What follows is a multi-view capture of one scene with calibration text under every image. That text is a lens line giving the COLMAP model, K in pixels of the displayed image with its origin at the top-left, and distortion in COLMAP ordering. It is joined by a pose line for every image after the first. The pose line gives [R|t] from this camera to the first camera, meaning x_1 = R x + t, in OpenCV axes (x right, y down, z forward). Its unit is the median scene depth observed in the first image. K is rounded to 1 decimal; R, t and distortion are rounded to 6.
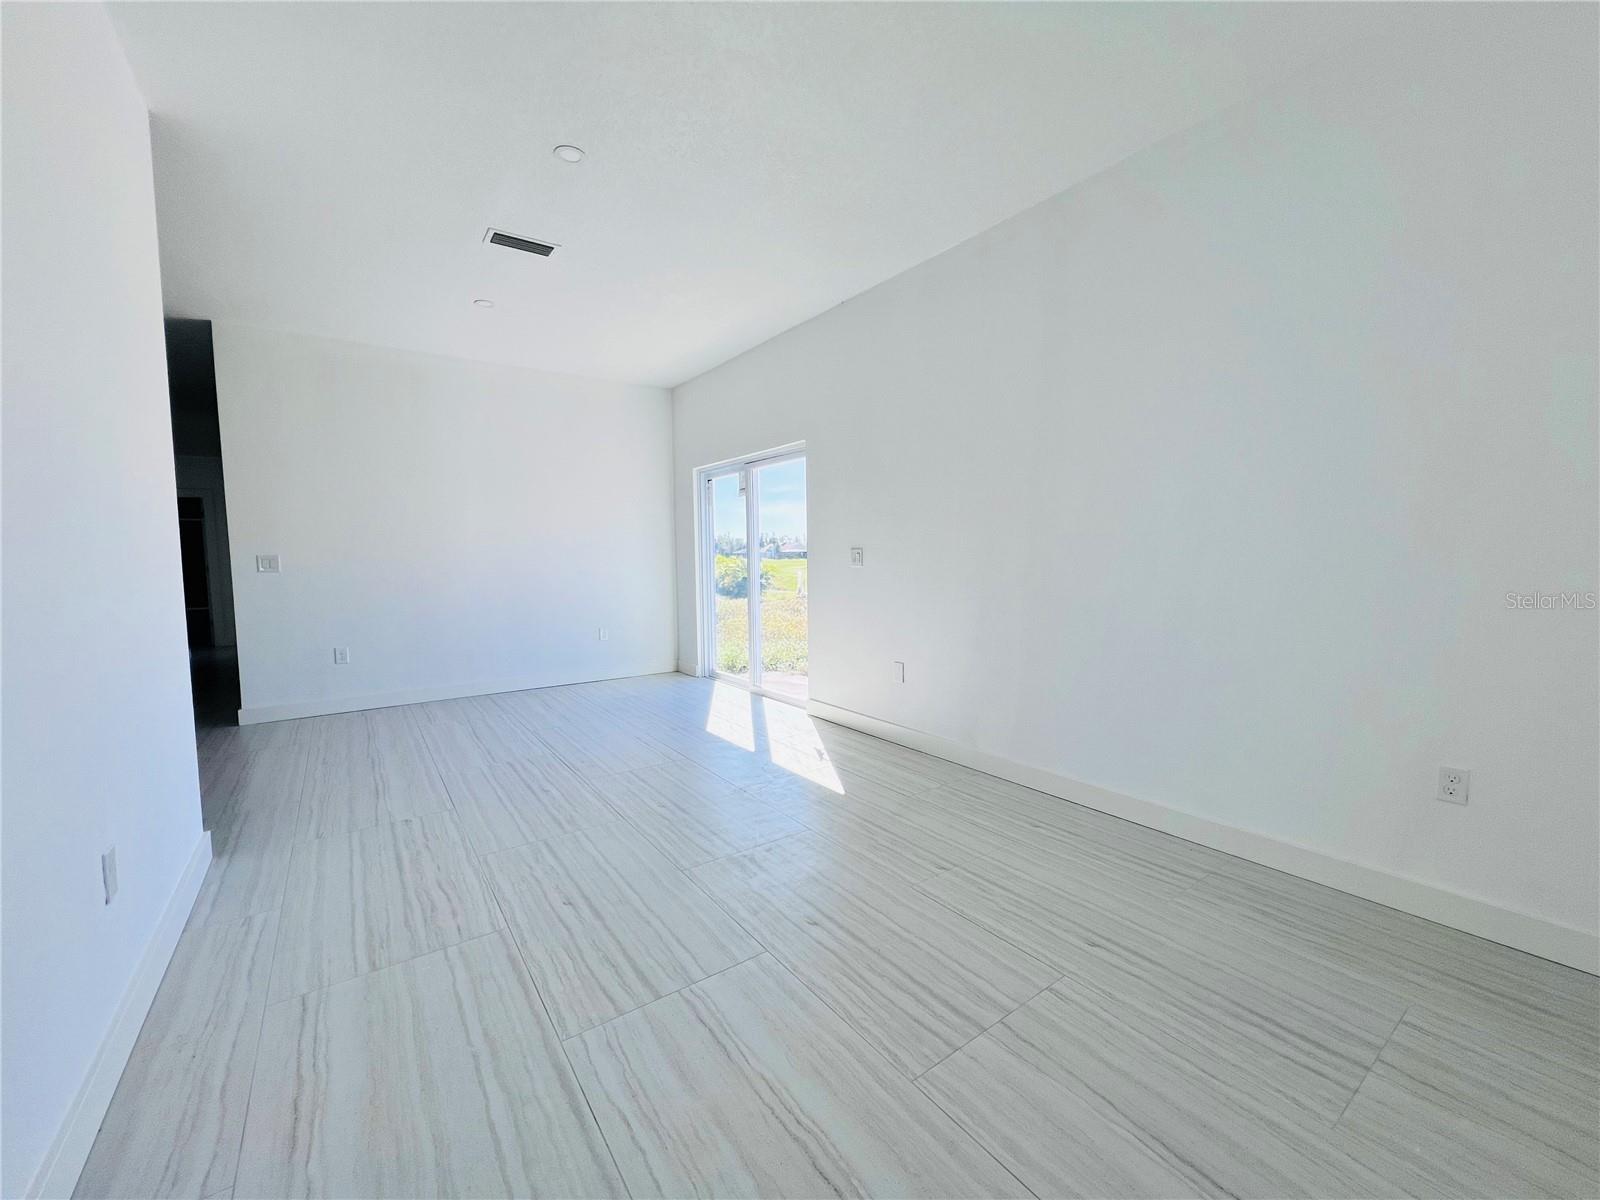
lens RADIAL K [[641.1, 0, 805.3], [0, 641.1, 601.7], [0, 0, 1]] dist [0.000211, 0.000005]
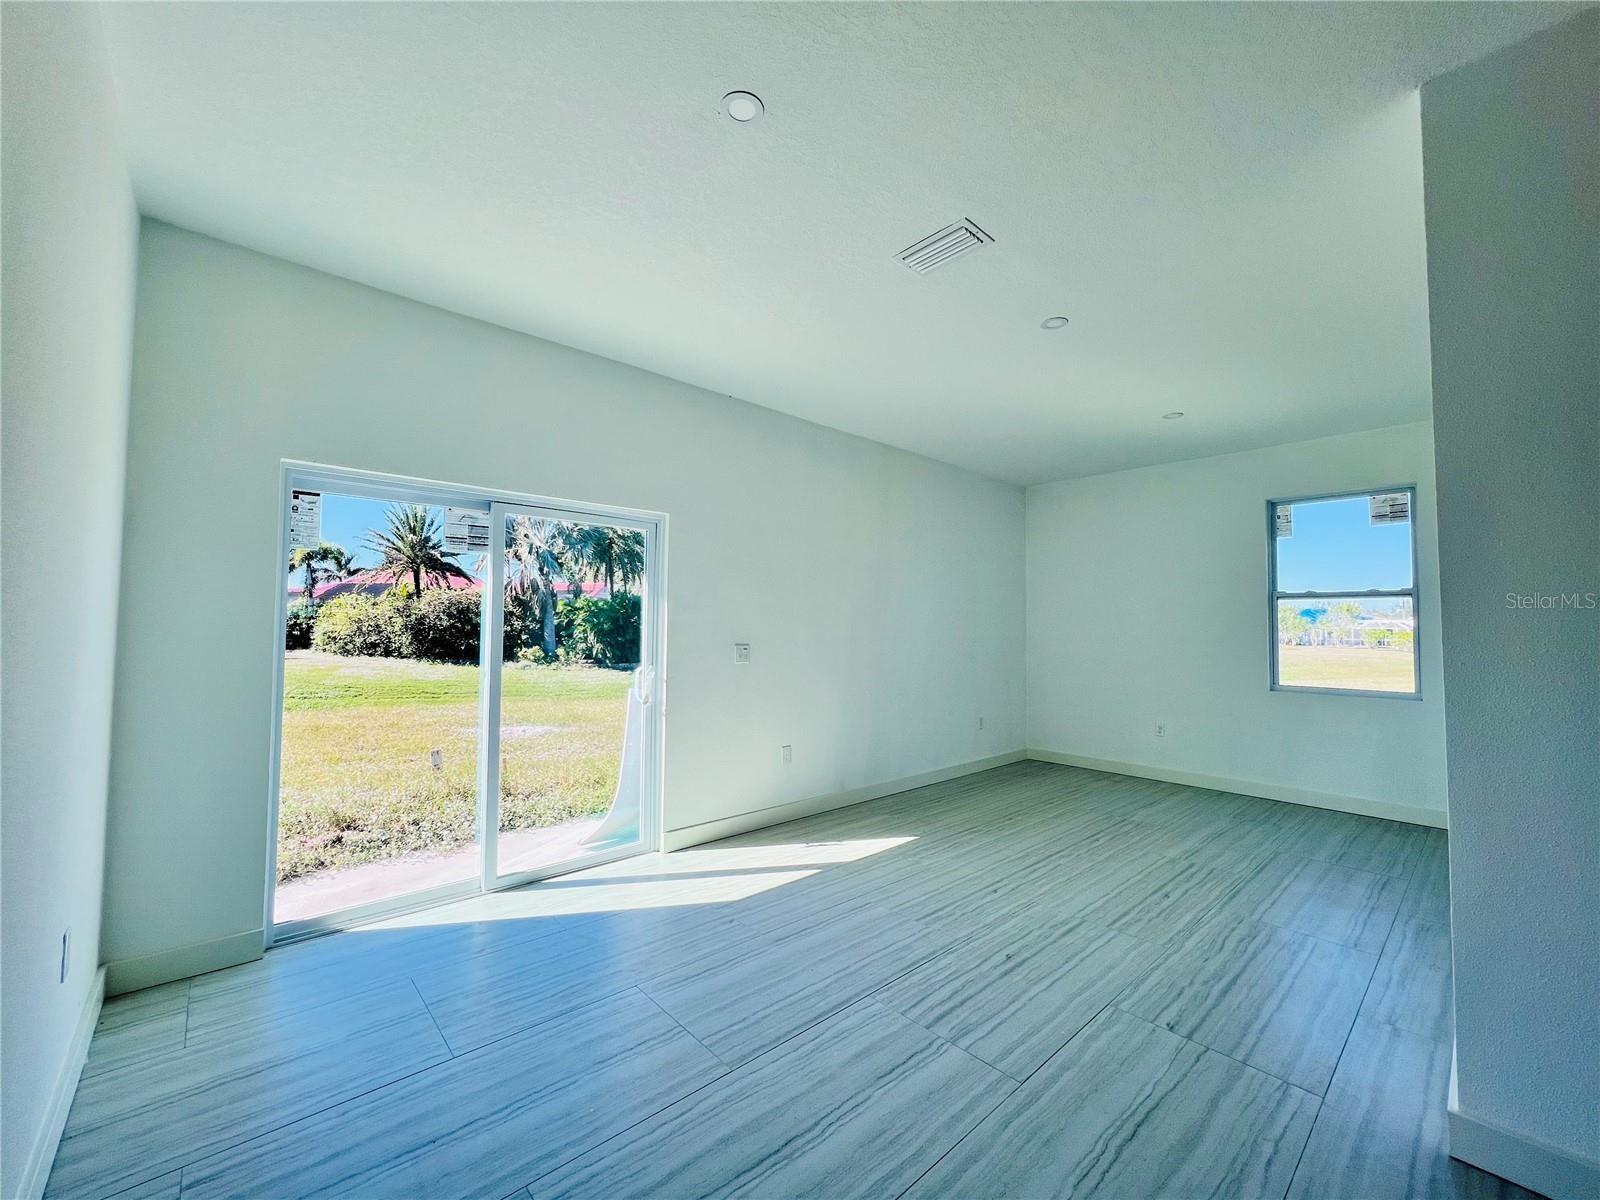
lens RADIAL K [[641.1, 0, 803.9], [0, 641.1, 602.8], [0, 0, 1]] dist [0.000211, 0.000005]
pose [[-0.115353, 0.049505, 0.992090, -1.209683], [0.065003, 0.996993, -0.042191, -0.130537], [-0.991195, 0.059622, -0.118224, 1.343648]]
